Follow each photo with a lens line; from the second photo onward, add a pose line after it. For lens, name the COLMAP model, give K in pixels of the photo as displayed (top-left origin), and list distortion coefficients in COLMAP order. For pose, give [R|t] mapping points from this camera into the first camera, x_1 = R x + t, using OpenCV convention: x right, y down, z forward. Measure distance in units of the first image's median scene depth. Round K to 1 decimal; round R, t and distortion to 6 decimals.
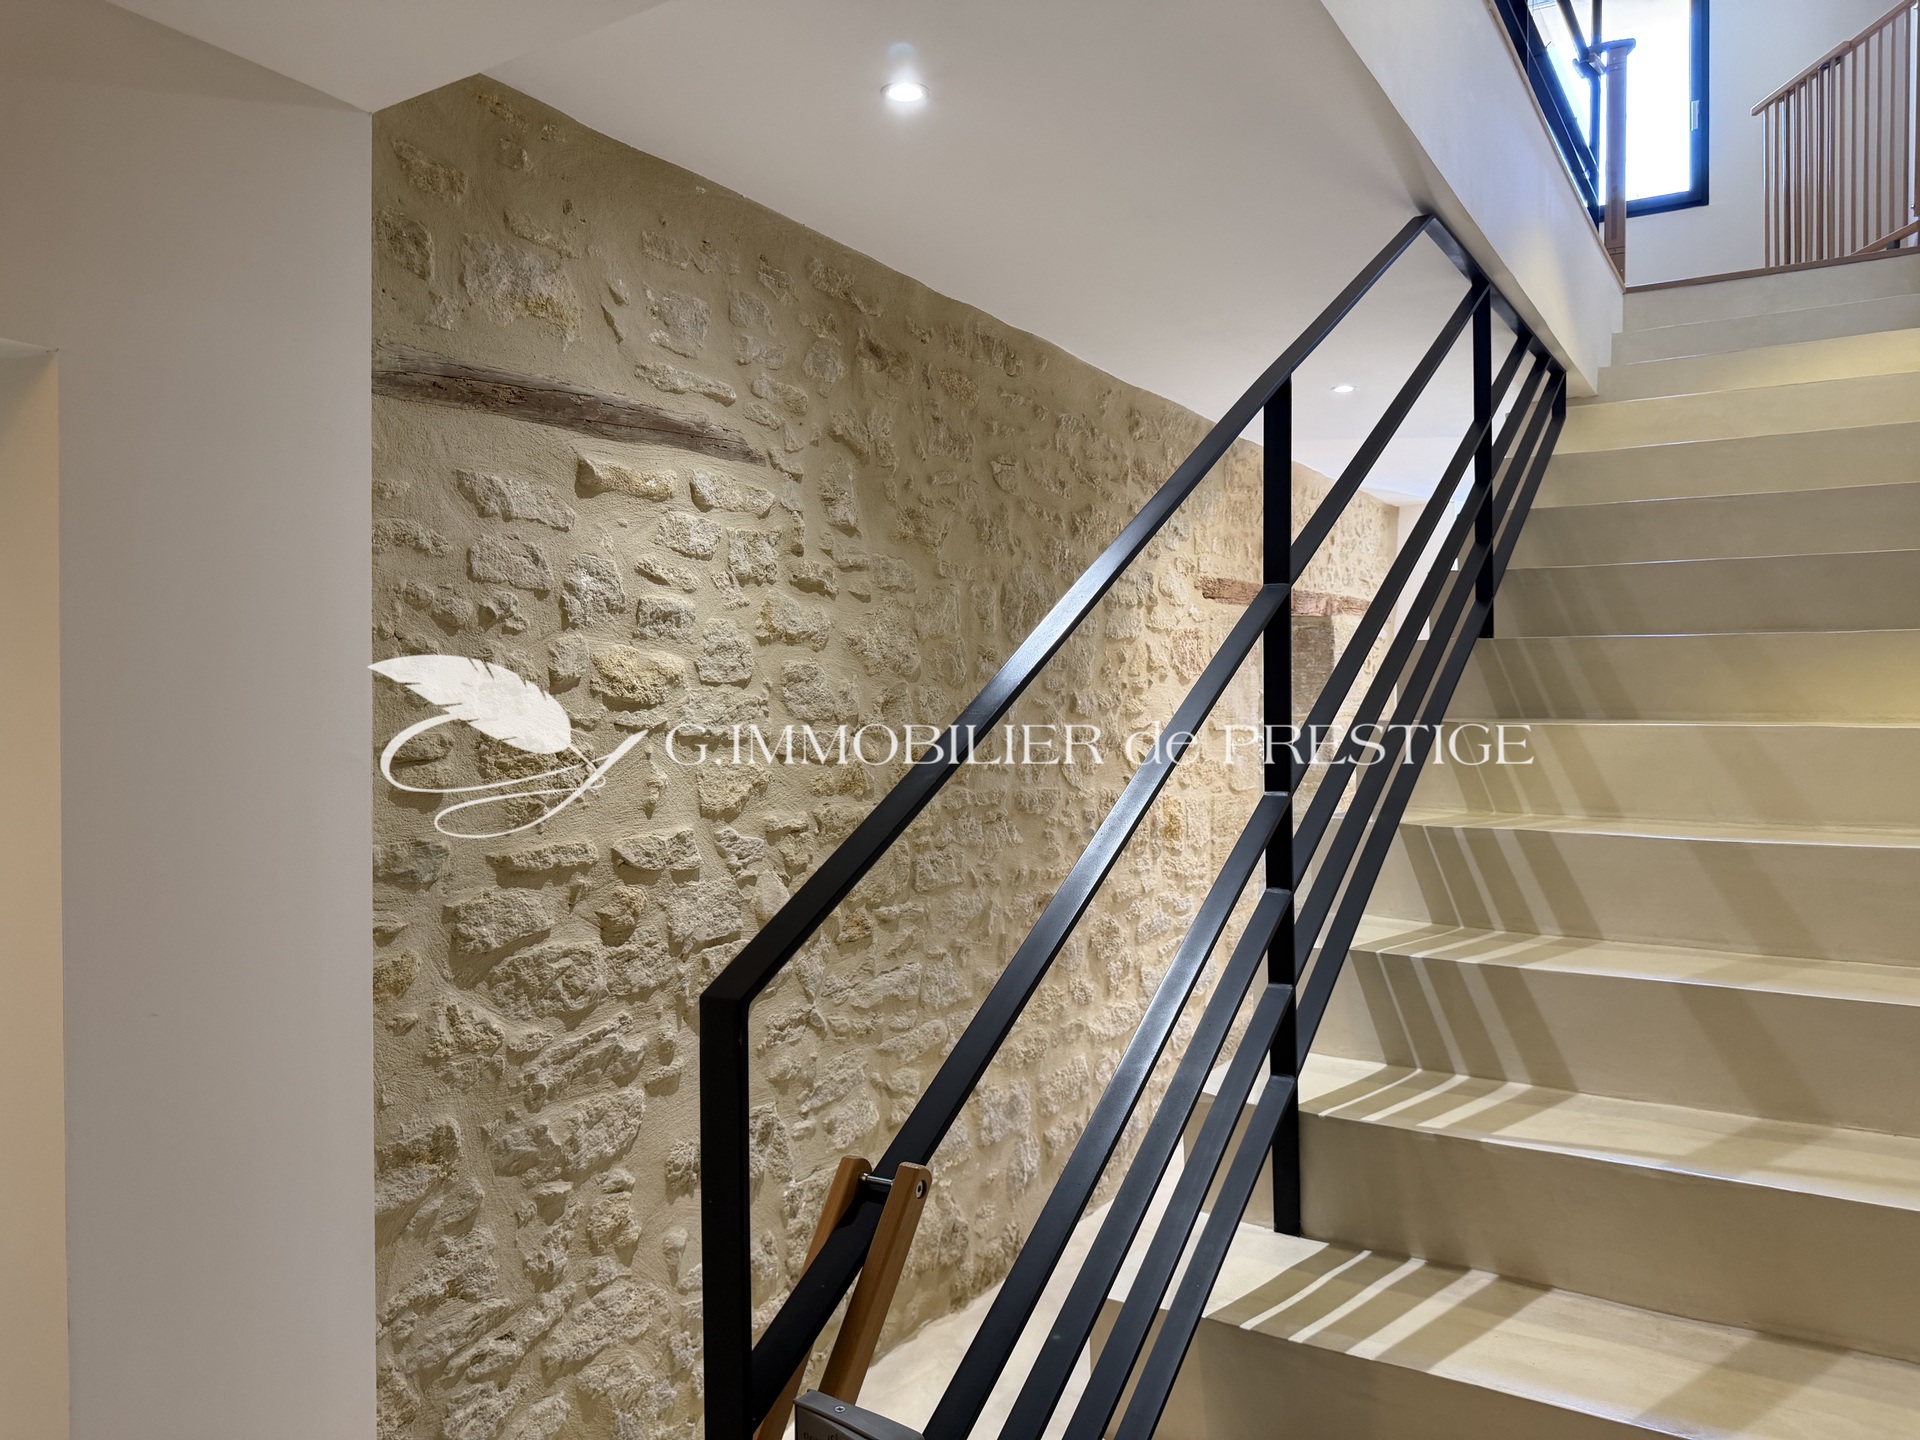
lens RADIAL K [[1340.7, 0, 960.0], [0, 1340.7, 720.0], [0, 0, 1]] dist [0.116319, -0.172600]
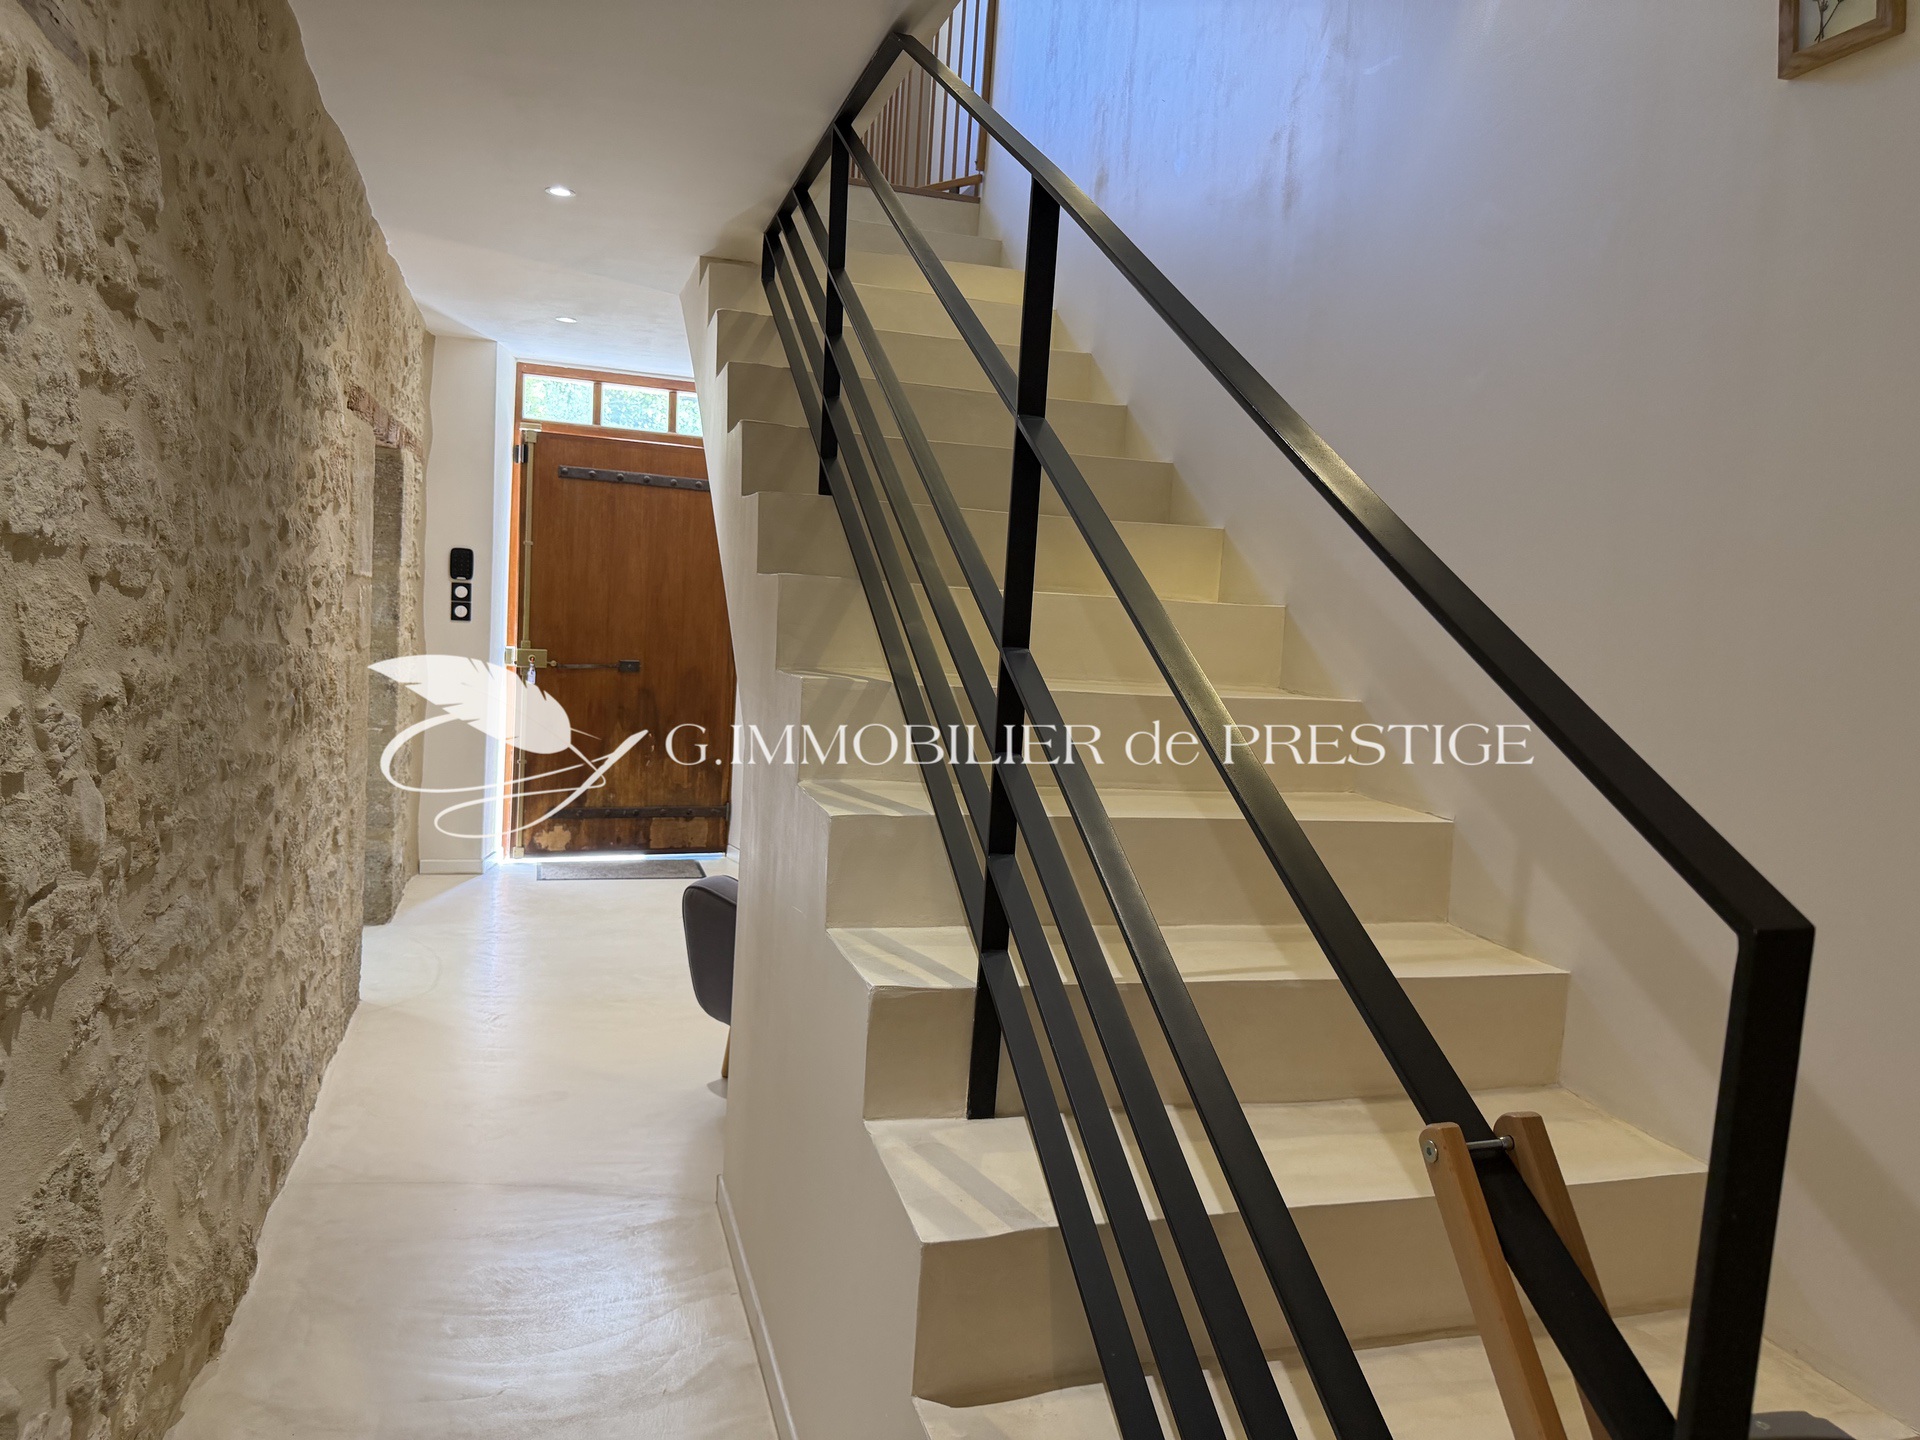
lens RADIAL K [[1340.7, 0, 960.0], [0, 1340.7, 720.0], [0, 0, 1]] dist [0.116319, -0.172600]
pose [[0.665303, -0.026258, 0.746111, -0.329812], [-0.047513, 0.995866, 0.077415, 0.024167], [-0.745060, -0.086954, 0.661305, 0.303363]]
